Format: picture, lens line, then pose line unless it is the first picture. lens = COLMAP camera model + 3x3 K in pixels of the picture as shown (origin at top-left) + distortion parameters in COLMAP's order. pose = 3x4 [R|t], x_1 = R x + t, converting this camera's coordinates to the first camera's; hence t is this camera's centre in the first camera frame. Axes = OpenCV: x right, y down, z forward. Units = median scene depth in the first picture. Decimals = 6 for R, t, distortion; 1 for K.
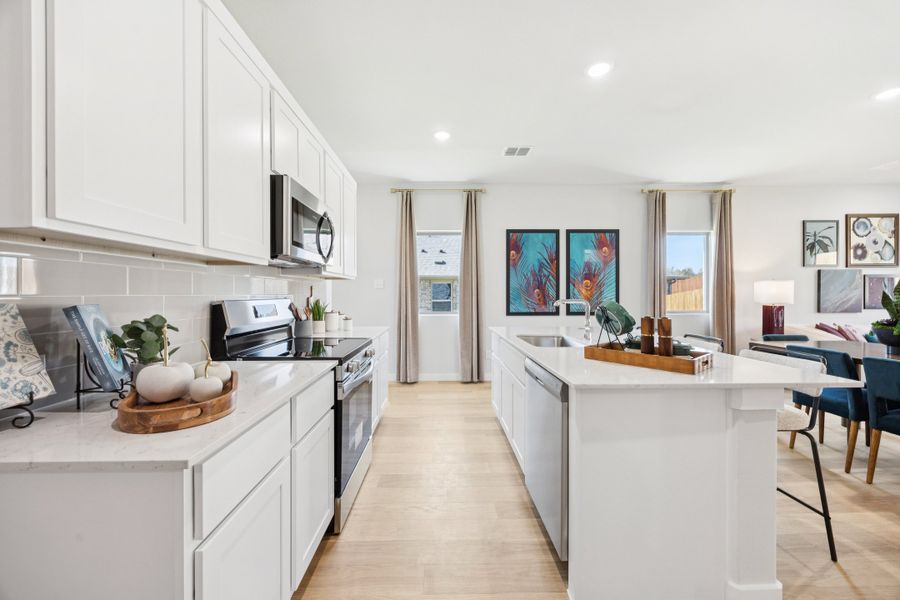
lens RADIAL K [[346.7, 0, 451.0], [0, 346.7, 294.3], [0, 0, 1]] dist [0.002601, 0.000169]
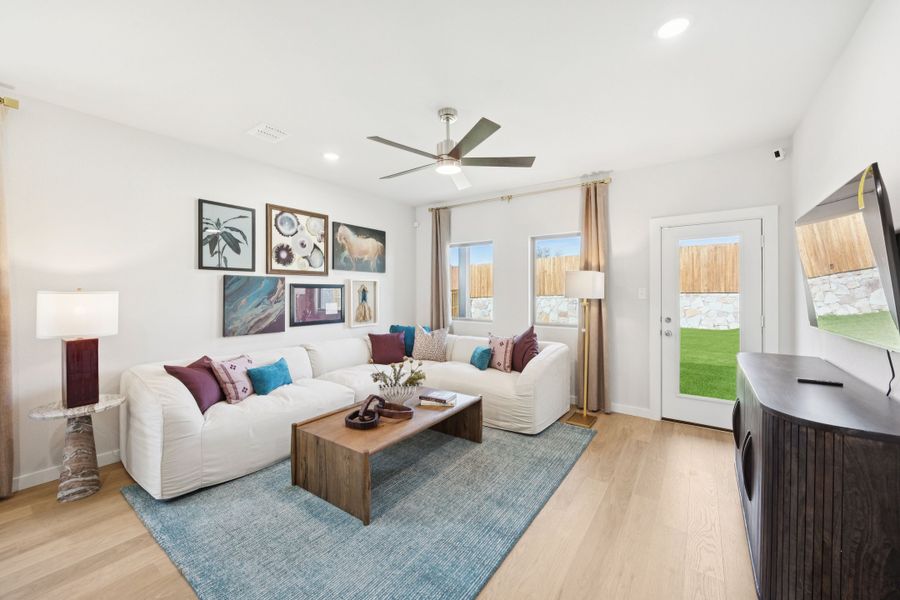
lens RADIAL K [[346.7, 0, 451.5], [0, 346.7, 298.6], [0, 0, 1]] dist [0.002601, 0.000169]
pose [[0.607741, -0.008523, 0.794089, 0.779465], [0.000789, 0.999948, 0.010128, -0.030110], [-0.794135, -0.005529, 0.607717, 0.219417]]
